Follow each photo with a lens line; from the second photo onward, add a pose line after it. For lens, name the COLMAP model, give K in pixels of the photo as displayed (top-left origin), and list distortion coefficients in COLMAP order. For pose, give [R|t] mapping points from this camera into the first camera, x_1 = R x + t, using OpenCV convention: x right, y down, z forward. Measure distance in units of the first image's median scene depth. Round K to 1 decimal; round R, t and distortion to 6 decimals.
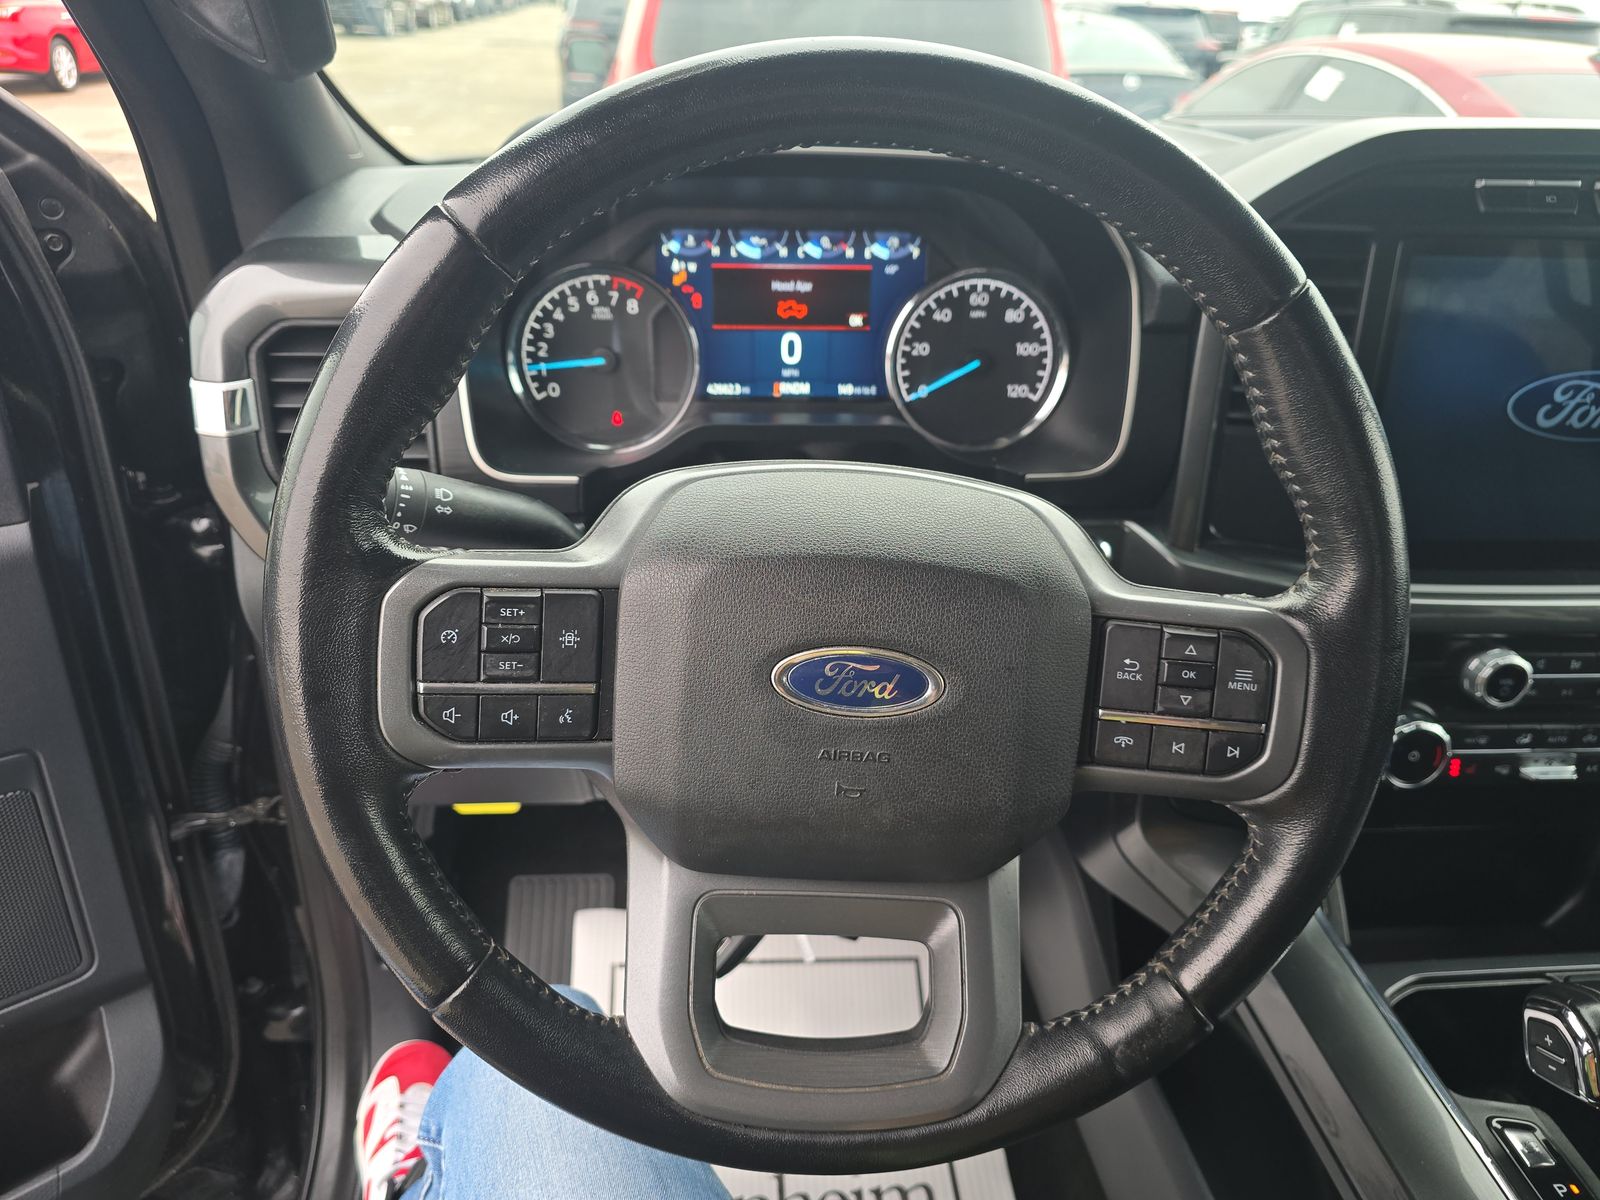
lens RADIAL K [[1051.7, 0, 803.6], [0, 1051.7, 603.1], [0, 0, 1]] dist [0.014956, -0.011236]
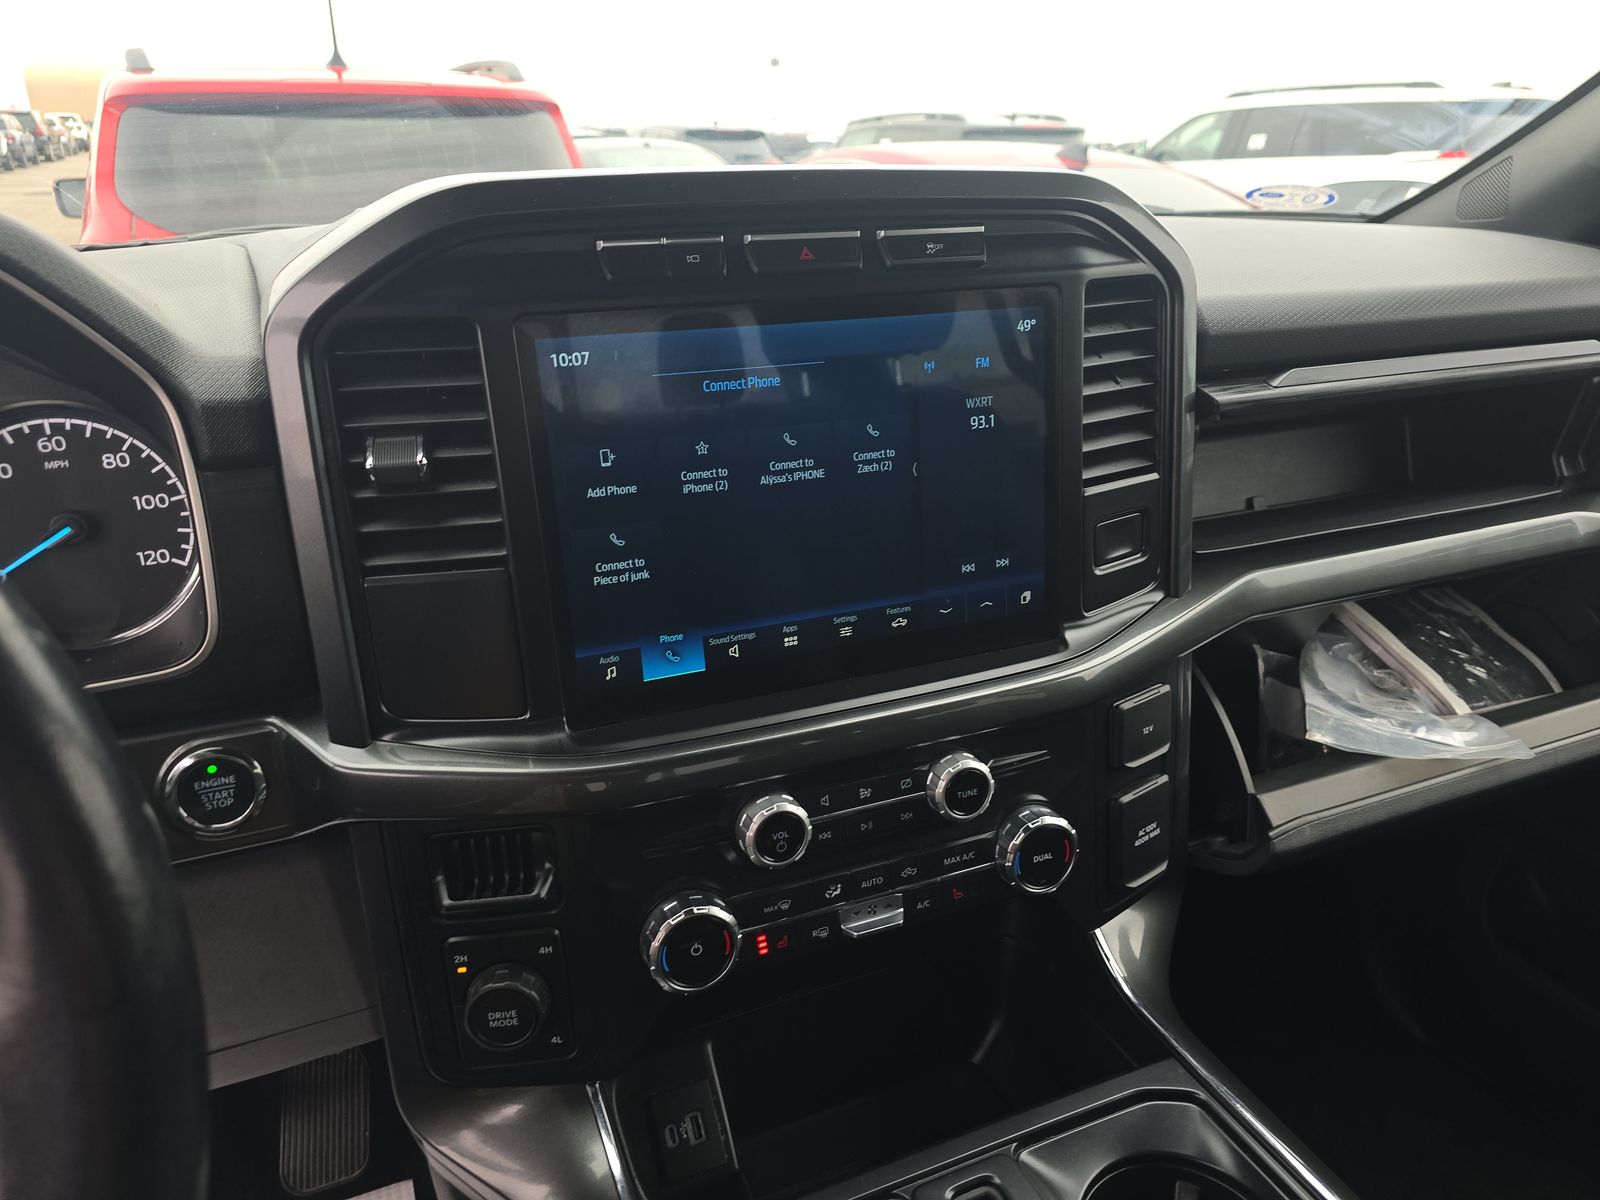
lens RADIAL K [[1051.7, 0, 803.6], [0, 1051.7, 613.0], [0, 0, 1]] dist [0.014956, -0.011236]
pose [[0.948640, -0.157888, 0.274143, 0.441713], [0.182640, 0.980889, -0.067075, -0.031706], [-0.258313, 0.113700, 0.959347, 0.183241]]
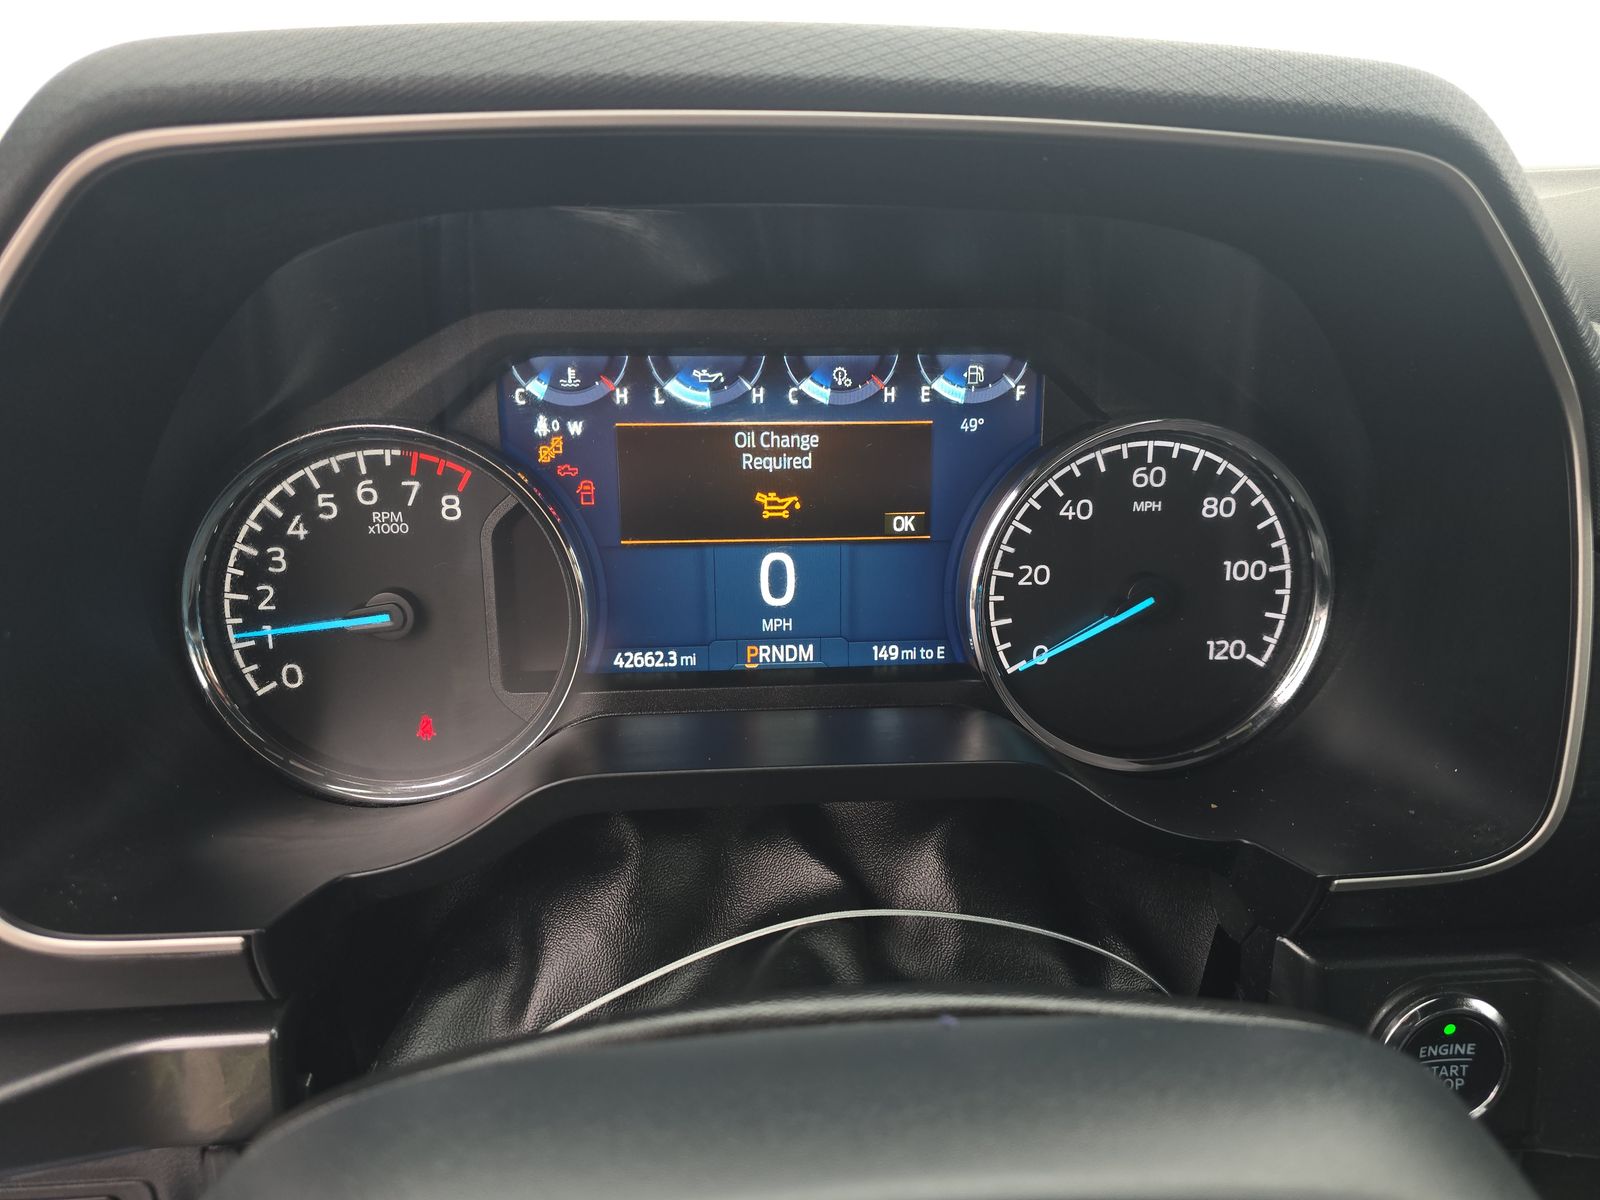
lens RADIAL K [[1051.7, 0, 806.4], [0, 1051.7, 600.8], [0, 0, 1]] dist [0.014956, -0.011236]
pose [[0.999643, -0.024220, 0.011239, -0.003963], [0.025758, 0.985612, -0.167047, -0.151100], [-0.007031, 0.167277, 0.985885, 0.517162]]
